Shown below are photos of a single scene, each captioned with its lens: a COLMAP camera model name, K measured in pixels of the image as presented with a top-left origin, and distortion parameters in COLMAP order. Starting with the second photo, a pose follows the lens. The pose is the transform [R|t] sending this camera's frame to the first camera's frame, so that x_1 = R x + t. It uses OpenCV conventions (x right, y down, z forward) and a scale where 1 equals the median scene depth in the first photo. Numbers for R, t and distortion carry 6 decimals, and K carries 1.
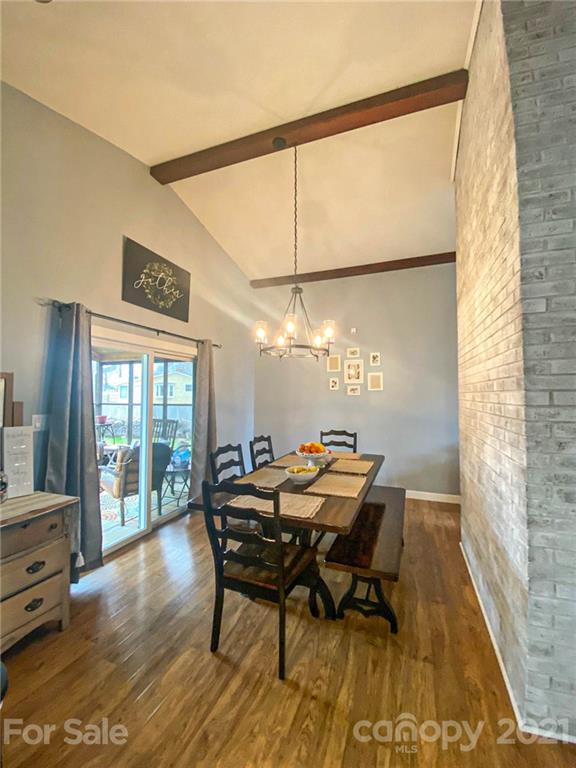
lens RADIAL K [[308.2, 0, 289.2], [0, 308.2, 384.5], [0, 0, 1]] dist [0.015756, -0.017631]
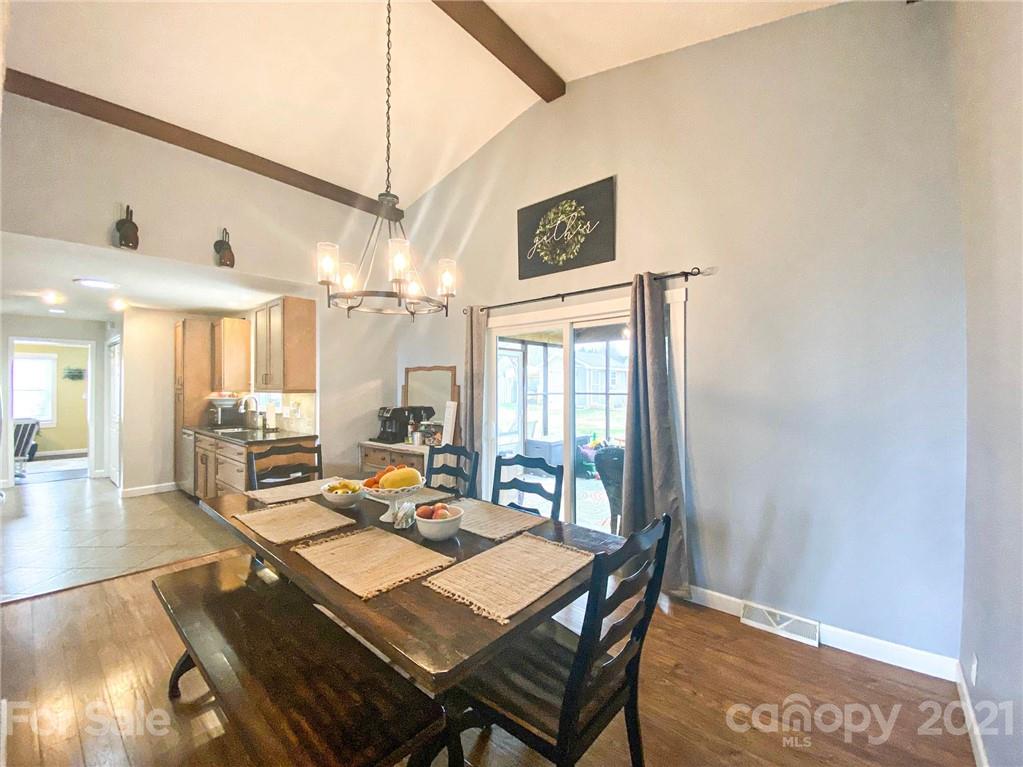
lens RADIAL K [[418.2, 0, 498.3], [0, 418.2, 386.3], [0, 0, 1]] dist [0.012759, -0.016011]
pose [[-0.365344, -0.003700, -0.930865, 0.817775], [0.024162, 0.999617, -0.013456, 0.081299], [0.930559, -0.027408, -0.365115, 1.715847]]
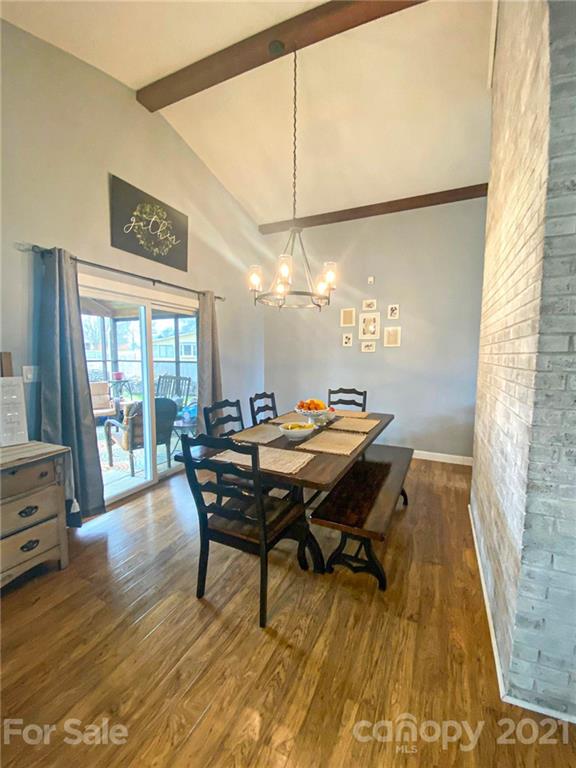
lens RADIAL K [[314.0, 0, 289.6], [0, 314.0, 384.1], [0, 0, 1]] dist [0.012759, -0.016011]
pose [[0.996981, 0.011130, -0.076844, 0.093471], [-0.001474, 0.992208, 0.124583, 0.027265], [0.077632, -0.124093, 0.989229, 0.057886]]
